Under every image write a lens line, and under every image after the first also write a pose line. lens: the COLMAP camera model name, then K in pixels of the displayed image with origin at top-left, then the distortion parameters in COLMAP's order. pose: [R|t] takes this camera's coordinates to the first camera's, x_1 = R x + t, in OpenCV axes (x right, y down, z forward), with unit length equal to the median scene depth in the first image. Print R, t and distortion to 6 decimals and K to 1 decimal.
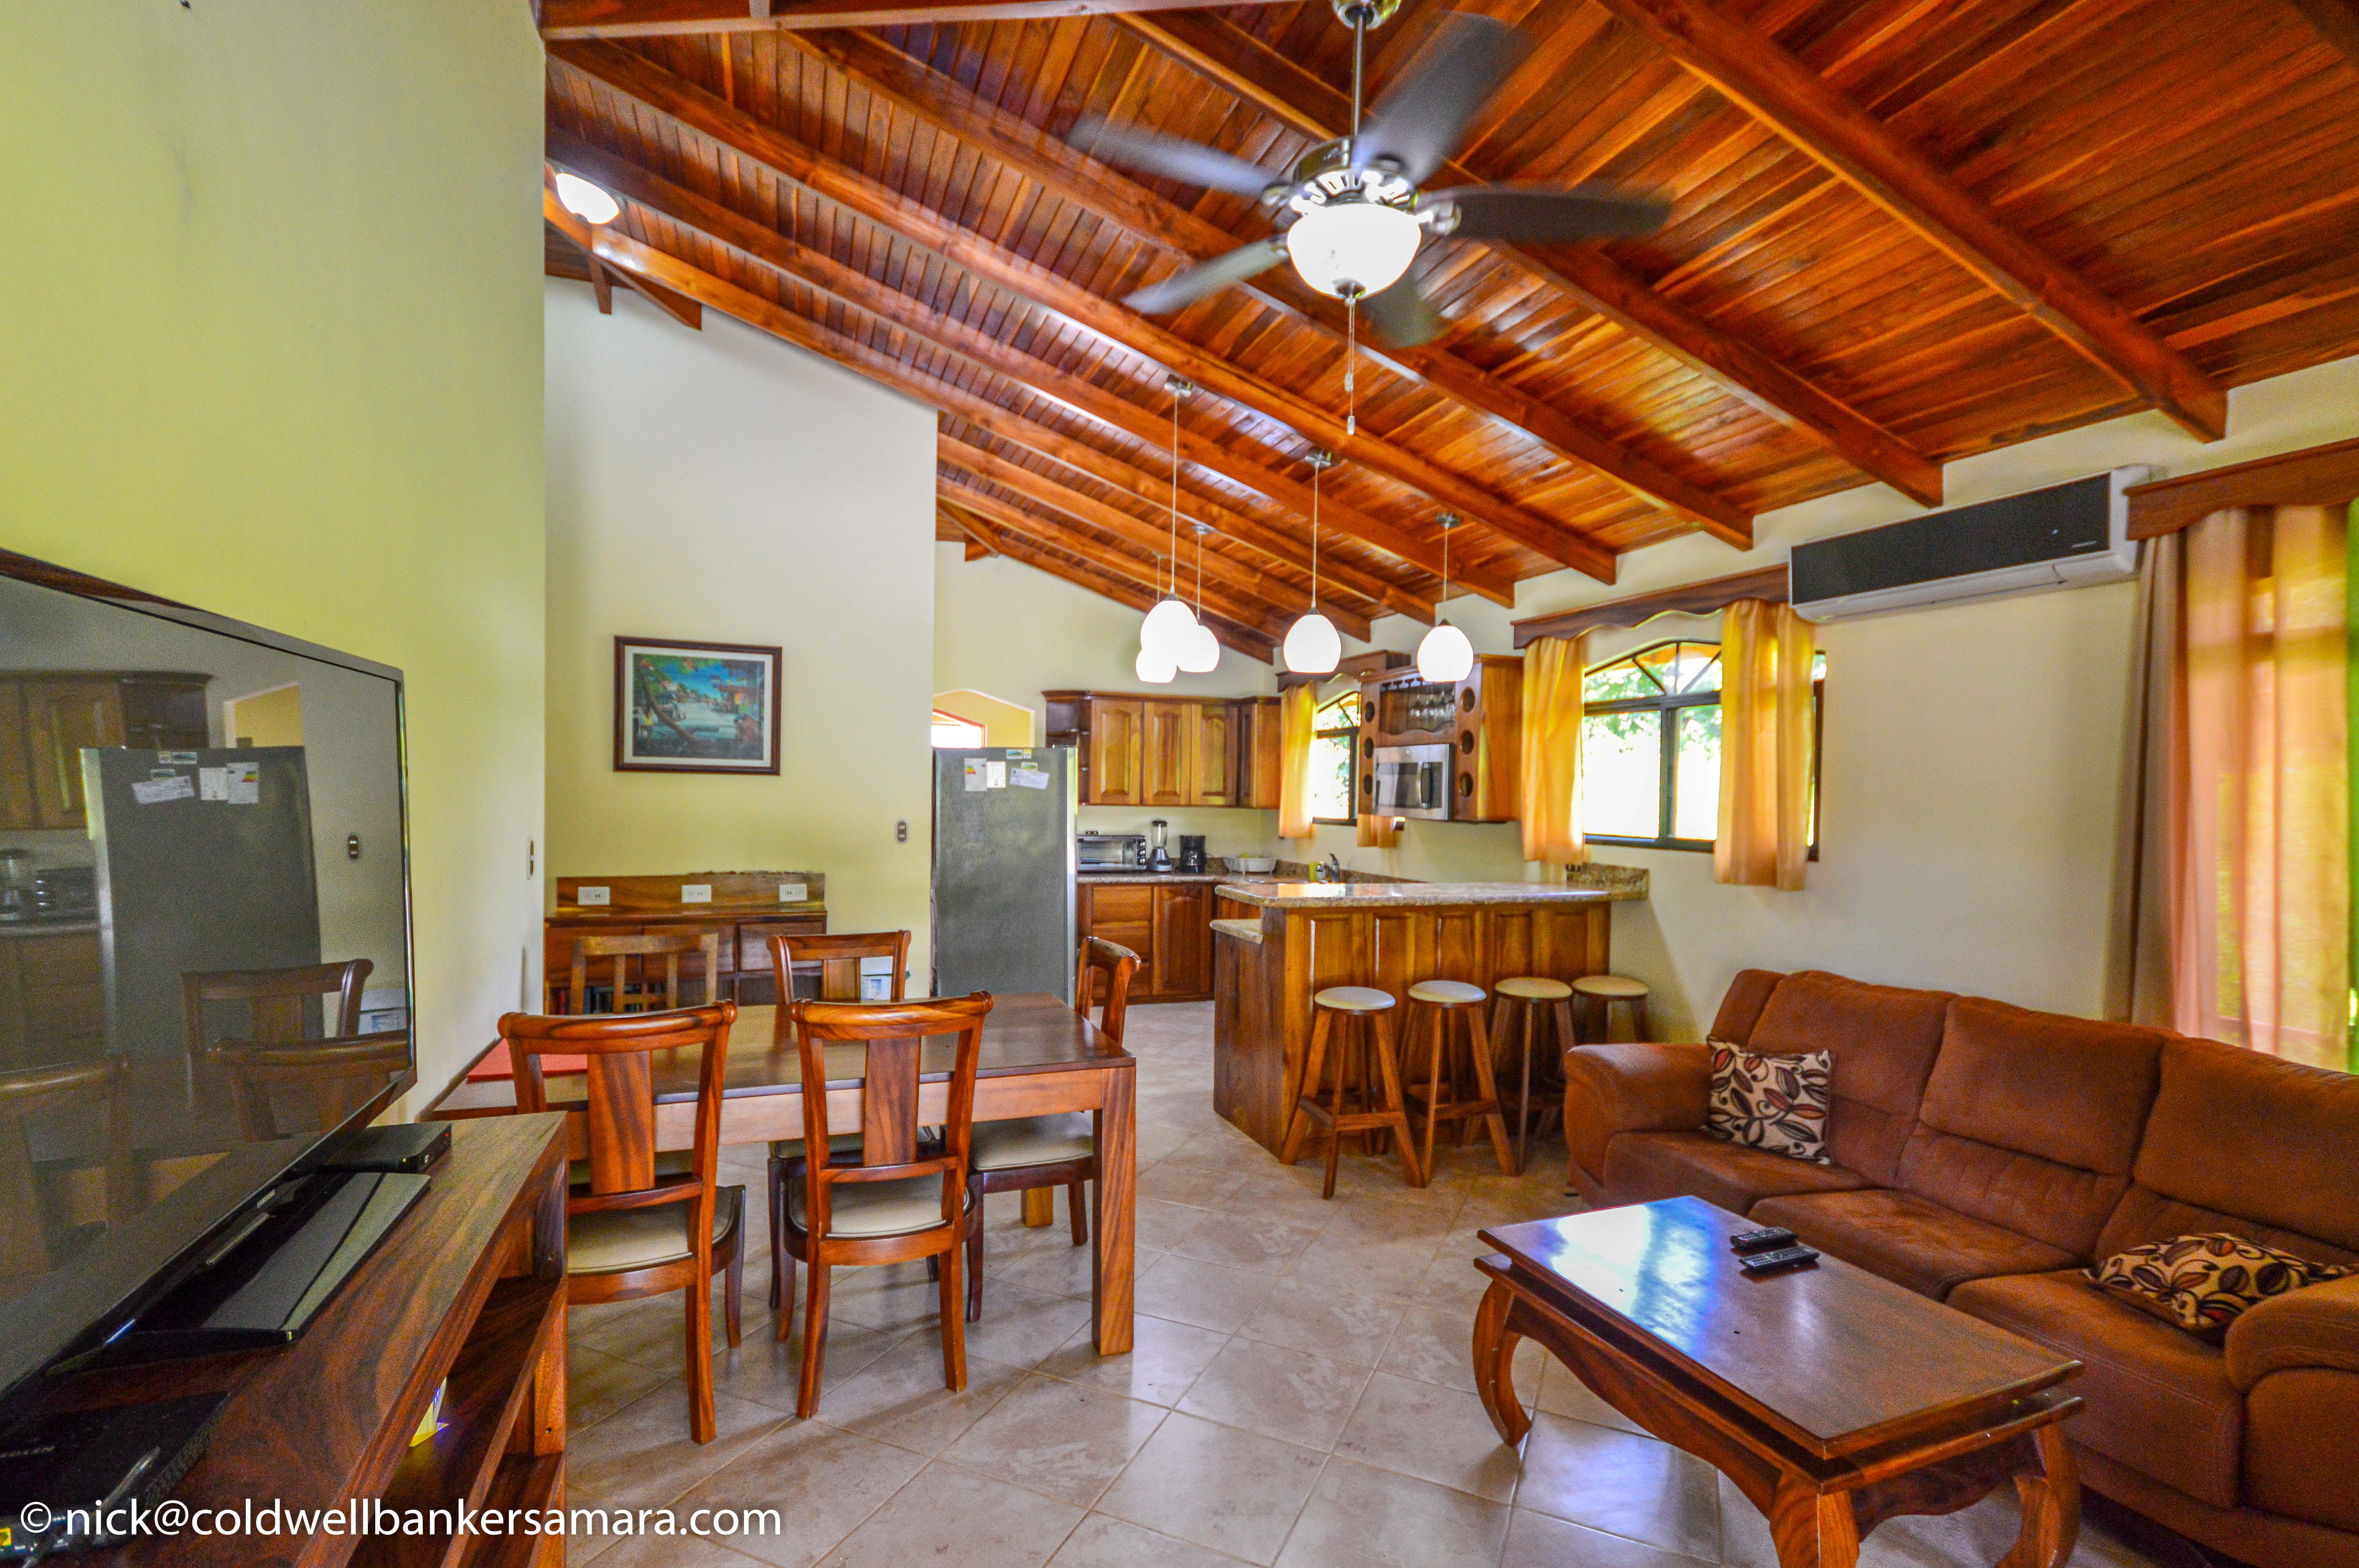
lens RADIAL K [[1062.5, 0, 1190.1], [0, 1062.5, 795.9], [0, 0, 1]] dist [0.028176, -0.012310]
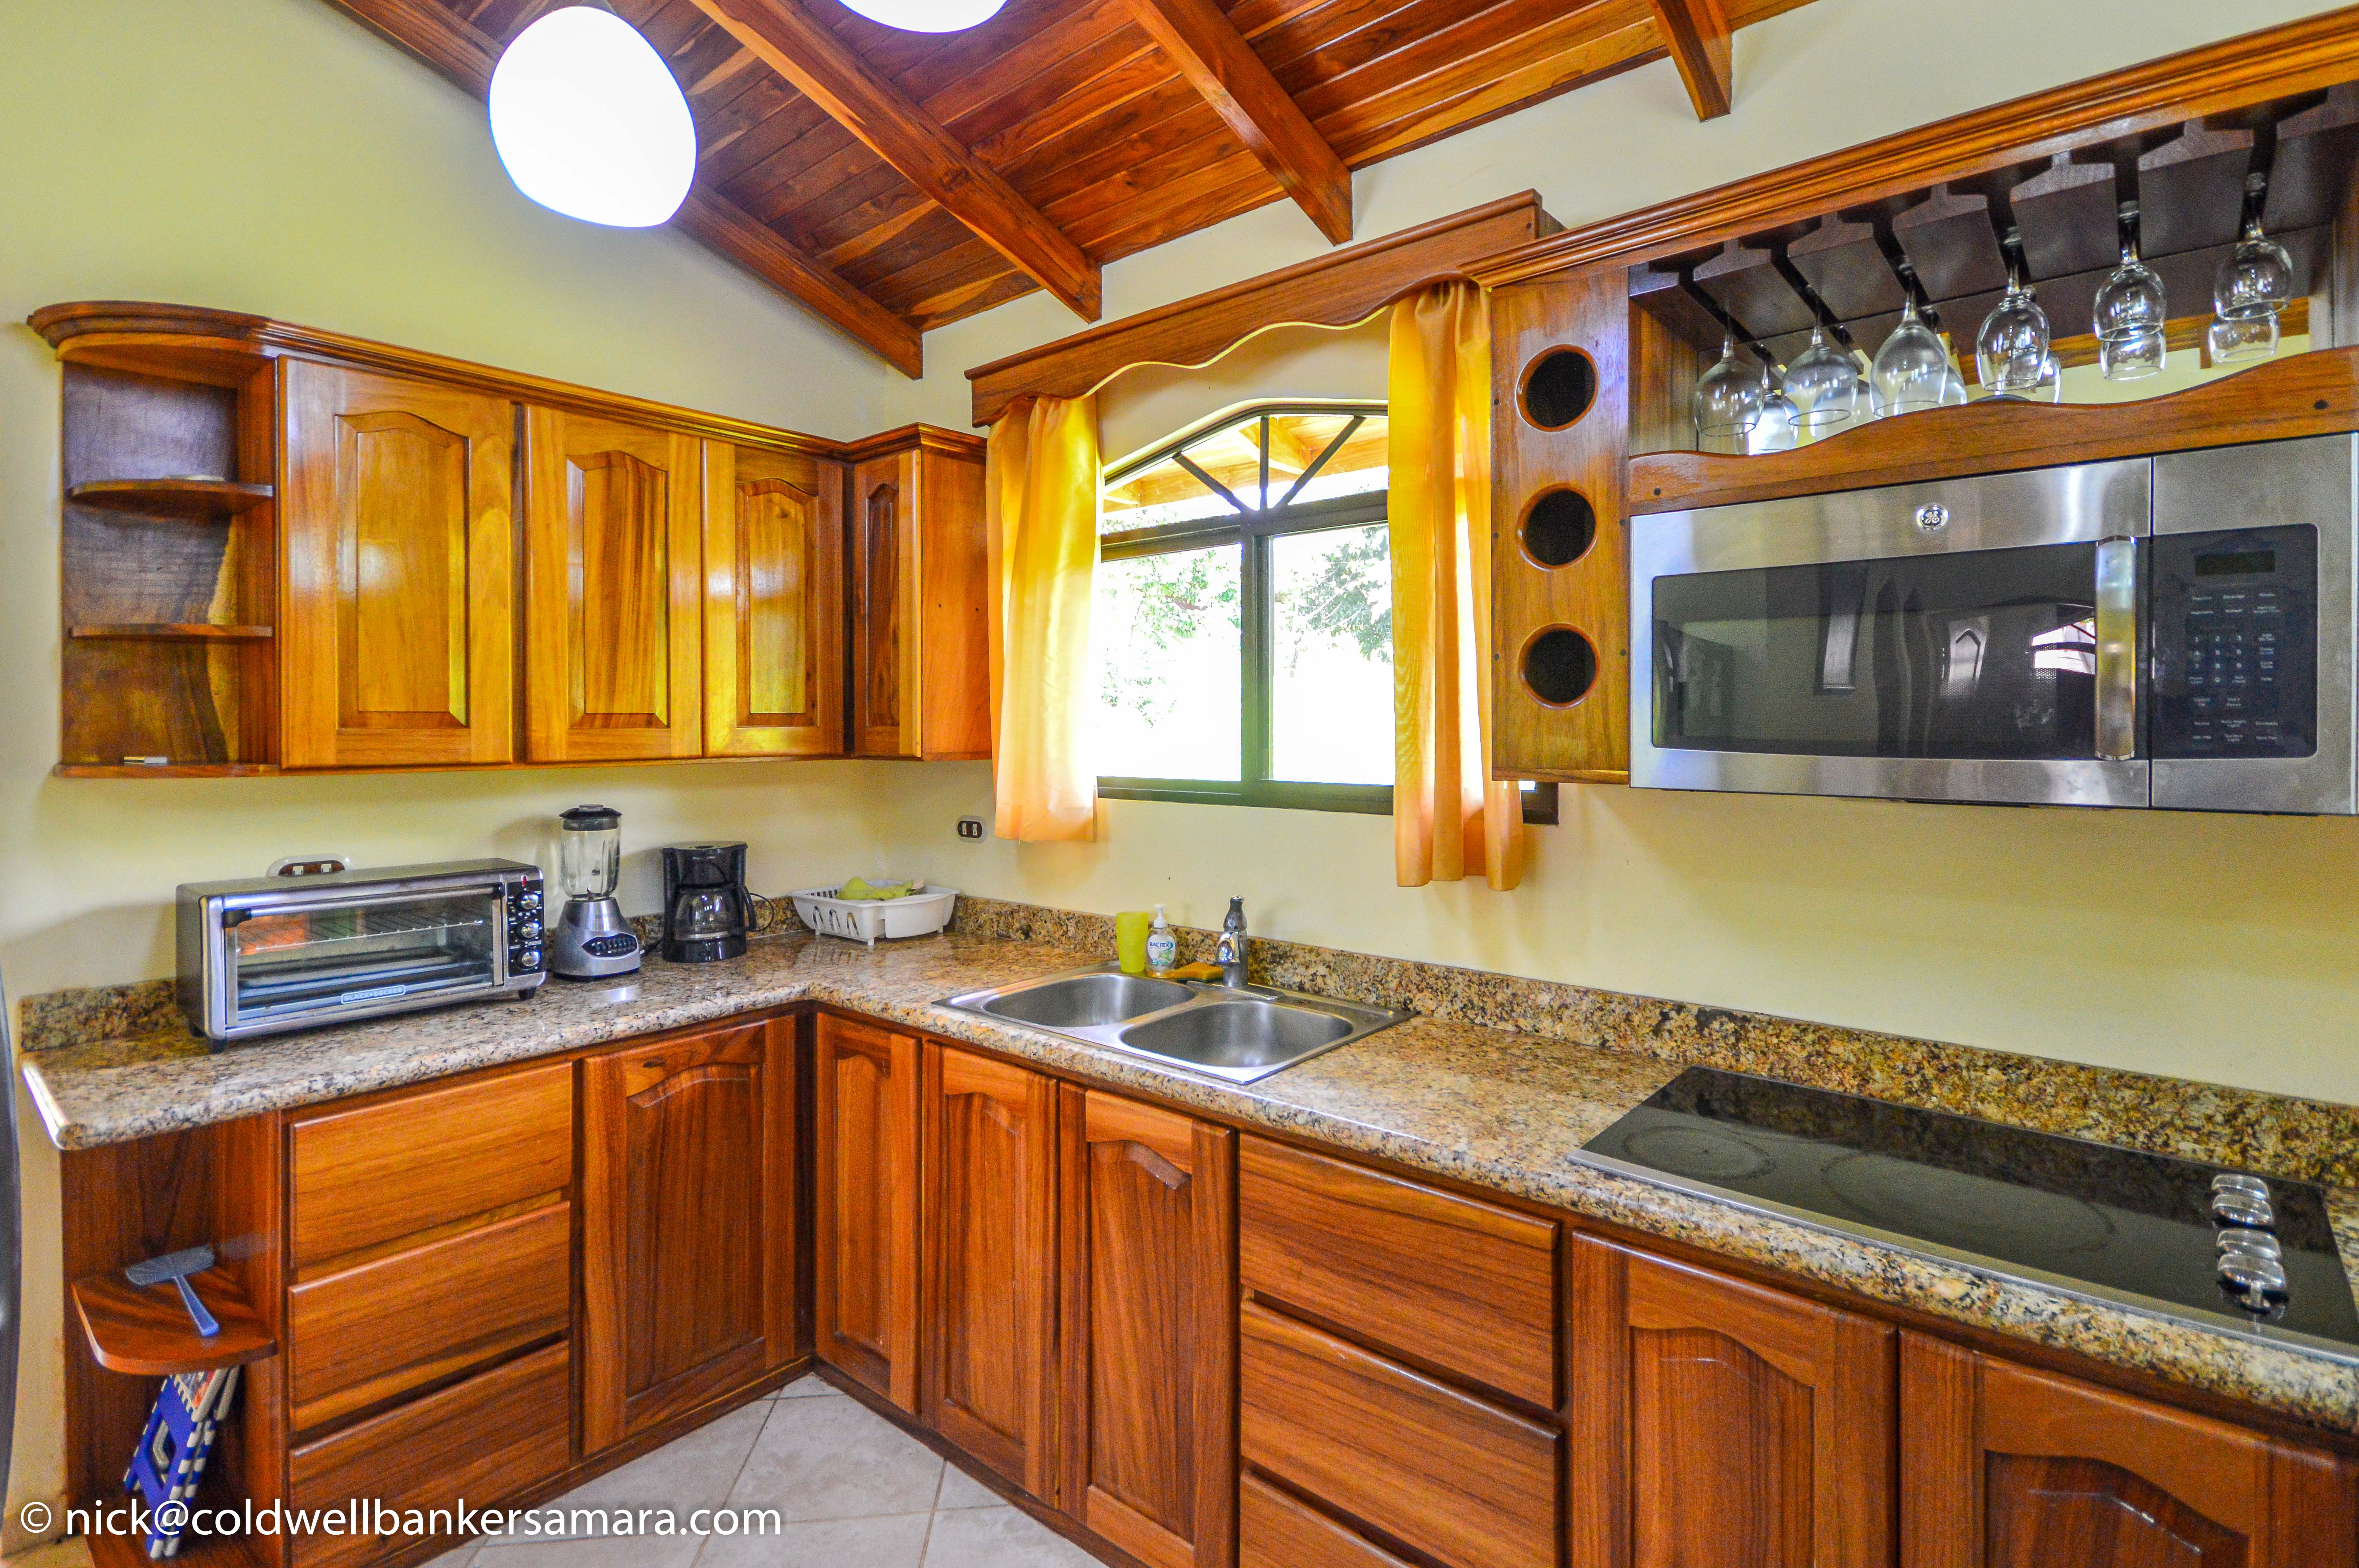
lens RADIAL K [[1129.6, 0, 1196.7], [0, 1129.6, 731.8], [0, 0, 1]] dist [0.002844, -0.000724]
pose [[0.872733, -0.025366, 0.487539, -0.036752], [0.021509, 0.999677, 0.013508, -0.000426], [-0.487724, -0.001302, 0.872997, 0.660138]]
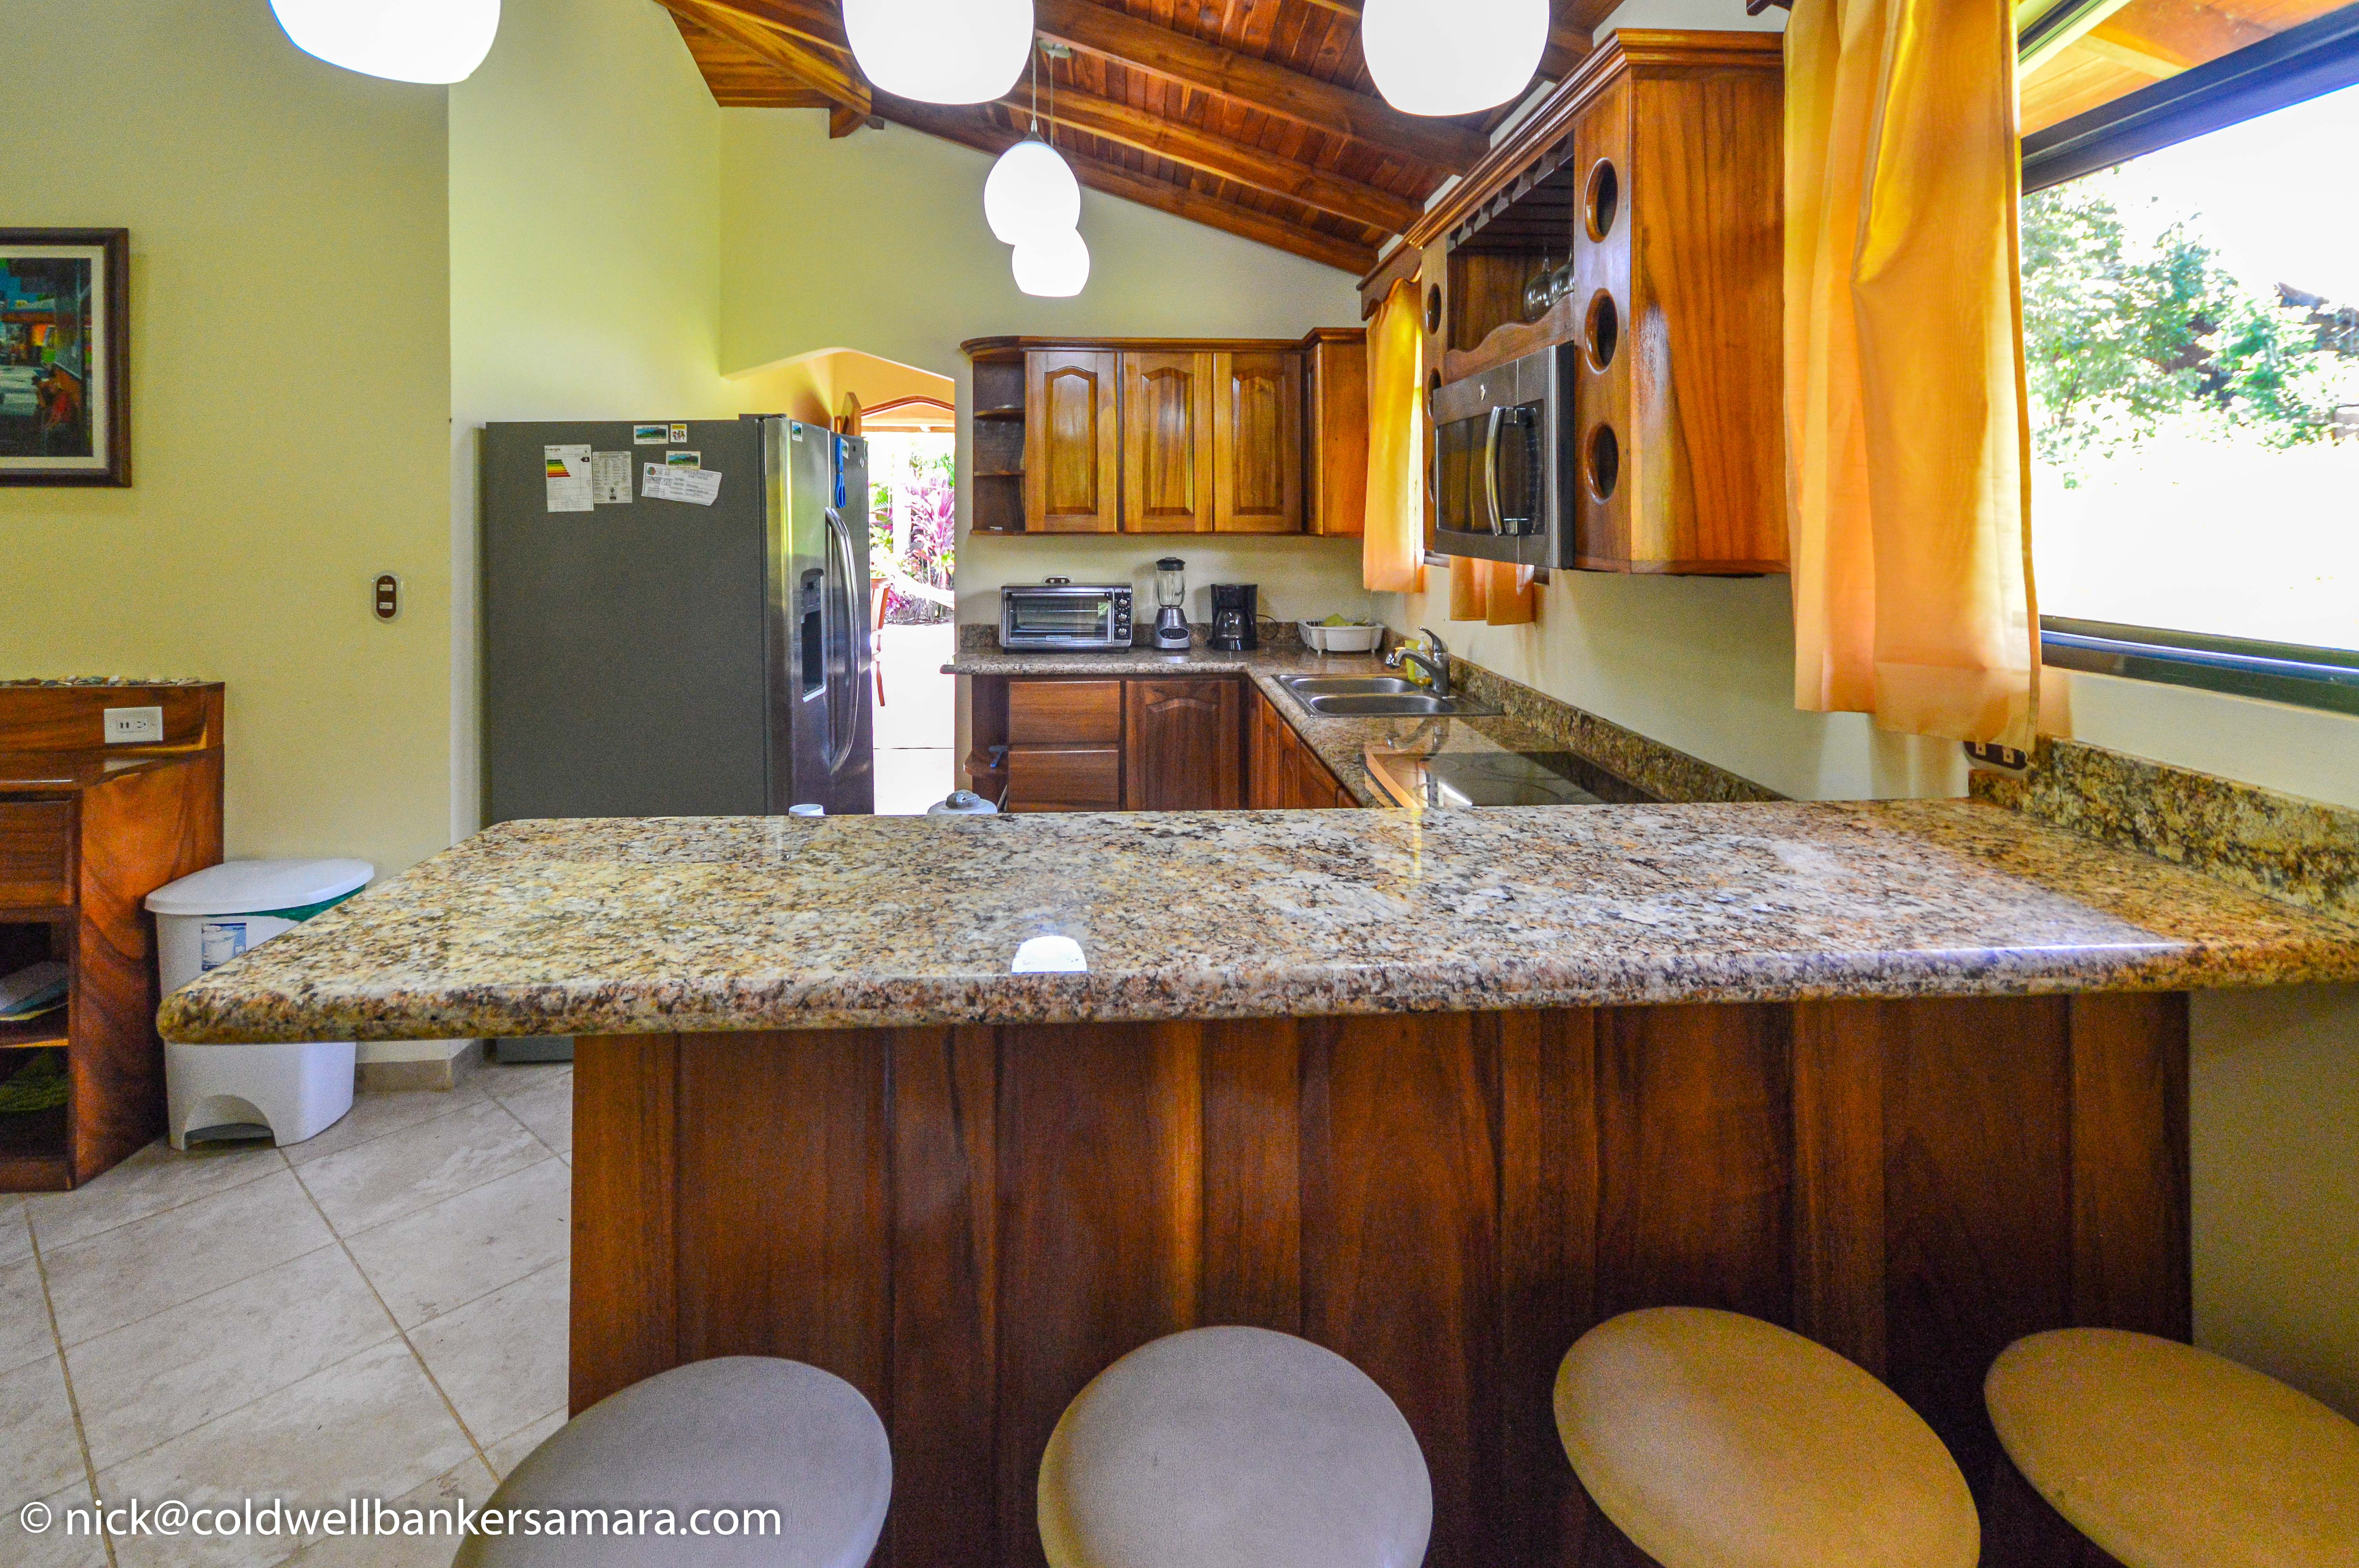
lens RADIAL K [[1123.2, 0, 1177.0], [0, 1123.2, 506.2], [0, 0, 1]] dist [0.001508, 0.000353]
pose [[0.954652, -0.020483, -0.297020, 0.165350], [0.016233, 0.999728, -0.016767, 0.004728], [0.297282, 0.011185, 0.954724, 0.445001]]
